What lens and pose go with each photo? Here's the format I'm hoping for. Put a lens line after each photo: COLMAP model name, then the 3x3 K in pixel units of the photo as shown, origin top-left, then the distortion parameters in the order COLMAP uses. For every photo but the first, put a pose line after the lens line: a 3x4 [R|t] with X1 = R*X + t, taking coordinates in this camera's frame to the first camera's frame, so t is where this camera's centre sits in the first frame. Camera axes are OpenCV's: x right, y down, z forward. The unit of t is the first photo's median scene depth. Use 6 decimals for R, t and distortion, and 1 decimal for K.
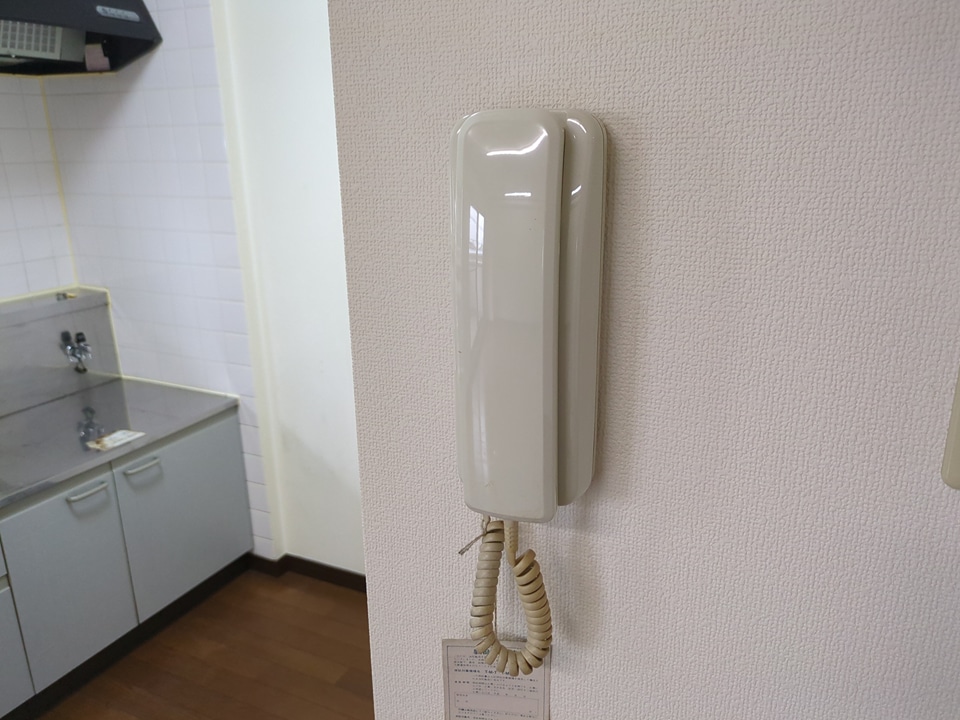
lens RADIAL K [[721.4, 0, 482.4], [0, 721.4, 359.9], [0, 0, 1]] dist [0.030465, -0.016703]
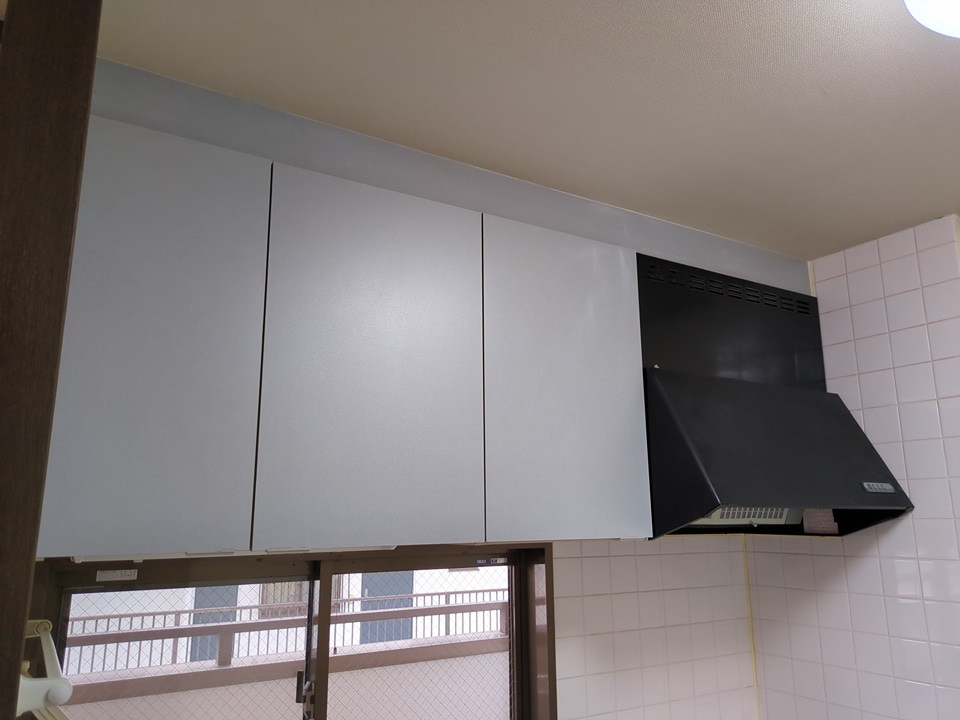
lens RADIAL K [[721.4, 0, 478.8], [0, 721.4, 353.6], [0, 0, 1]] dist [0.030465, -0.016703]
pose [[0.839760, -0.116748, -0.530258, -0.340583], [-0.162036, 0.878219, -0.449973, -0.088228], [0.518216, 0.463791, 0.718575, -0.051097]]
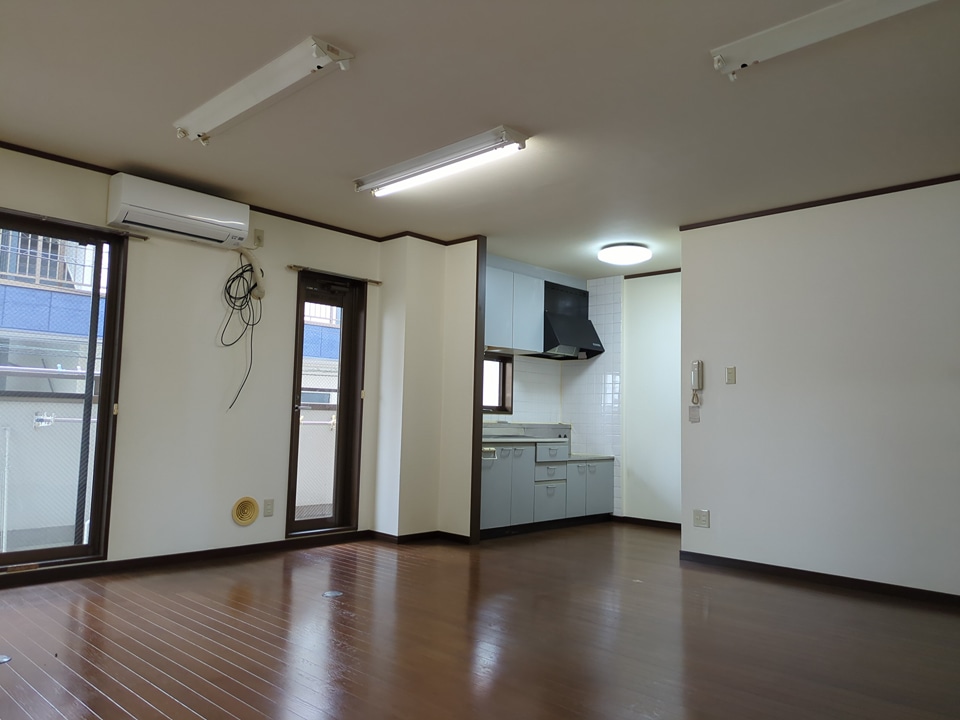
lens RADIAL K [[721.4, 0, 480.5], [0, 721.4, 359.3], [0, 0, 1]] dist [0.030465, -0.016703]
pose [[0.952969, 0.004871, -0.303030, 0.052760], [-0.116659, 0.928724, -0.351940, 0.817905], [0.279717, 0.370739, 0.885614, -2.046397]]
